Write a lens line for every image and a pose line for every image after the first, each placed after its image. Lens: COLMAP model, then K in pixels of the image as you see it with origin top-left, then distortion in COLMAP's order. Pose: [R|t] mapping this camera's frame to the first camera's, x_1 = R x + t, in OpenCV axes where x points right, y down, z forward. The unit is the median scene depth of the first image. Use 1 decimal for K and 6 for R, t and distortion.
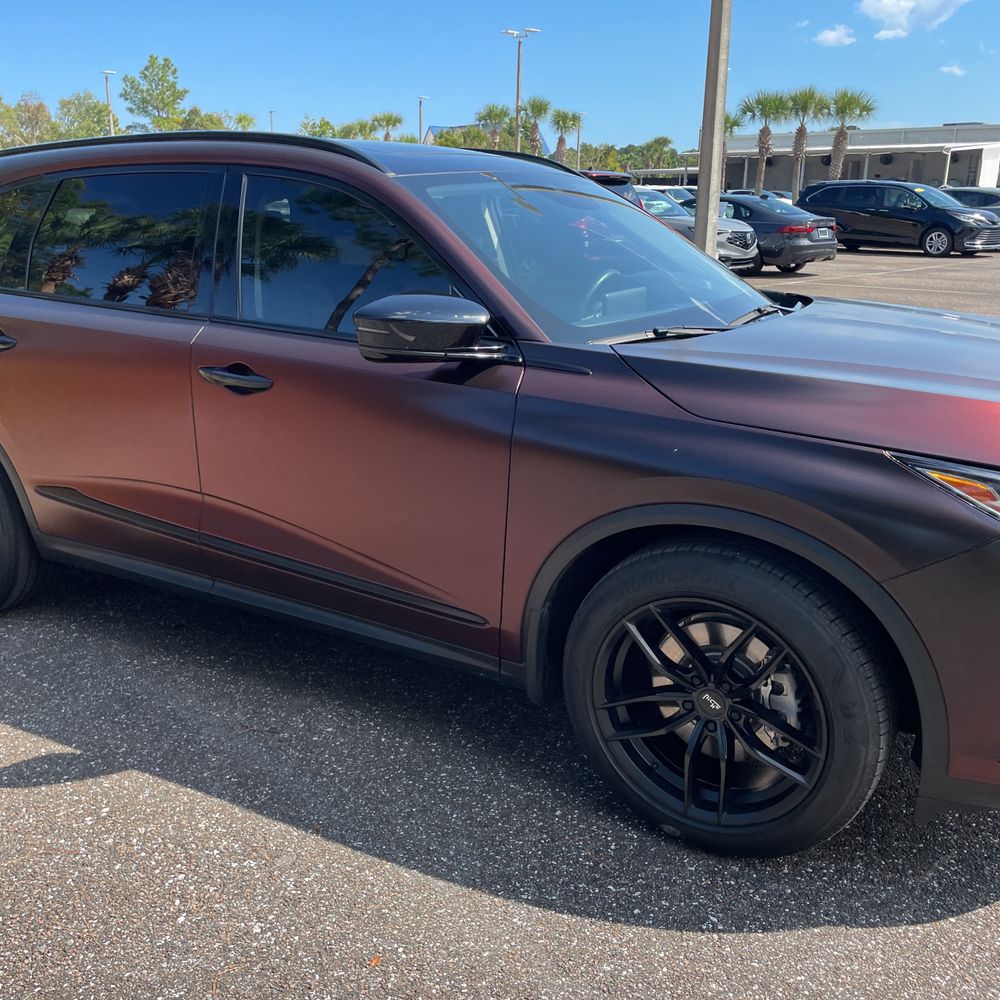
lens RADIAL K [[1015.3, 0, 477.0], [0, 1015.3, 494.9], [0, 0, 1]] dist [0.086446, -0.124203]
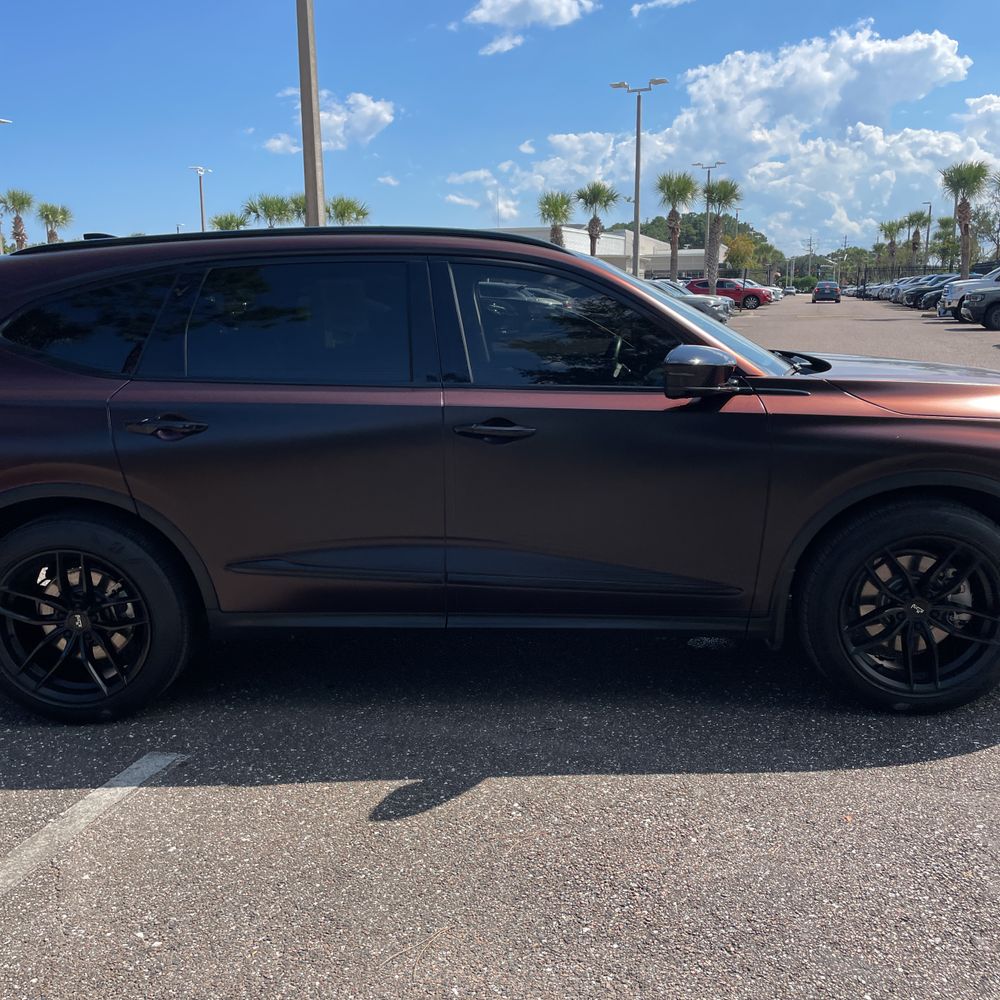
lens RADIAL K [[1028.8, 0, 496.7], [0, 1028.8, 490.7], [0, 0, 1]] dist [0.117287, -0.204521]
pose [[0.869333, -0.108274, 0.482221, -0.906678], [0.153496, 0.986607, -0.055192, 0.023159], [-0.469787, 0.121999, 0.874309, -0.039065]]
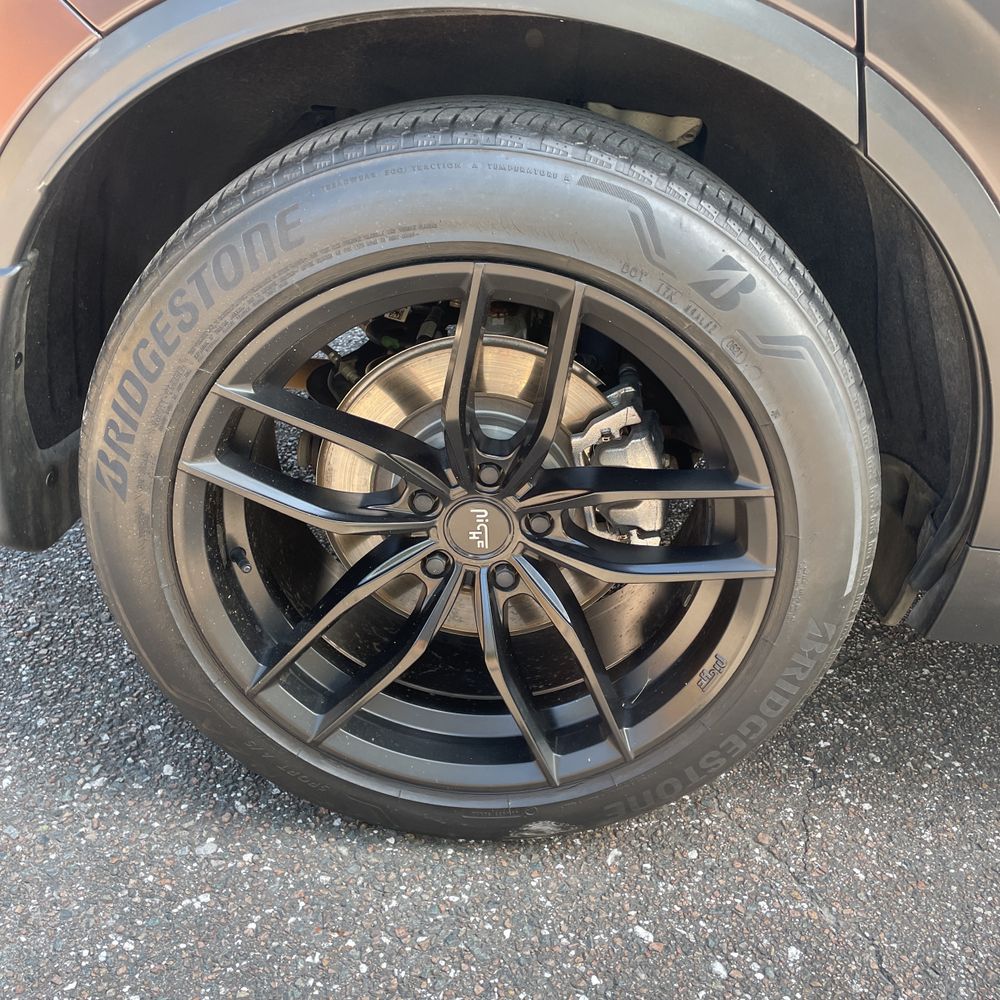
lens RADIAL K [[1013.4, 0, 497.2], [0, 1013.4, 488.3], [0, 0, 1]] dist [0.096446, -0.148622]
pose [[0.870781, -0.138210, 0.471846, -0.910245], [0.045087, 0.978081, 0.203286, -0.058593], [-0.489599, -0.155744, 0.857926, 1.138256]]
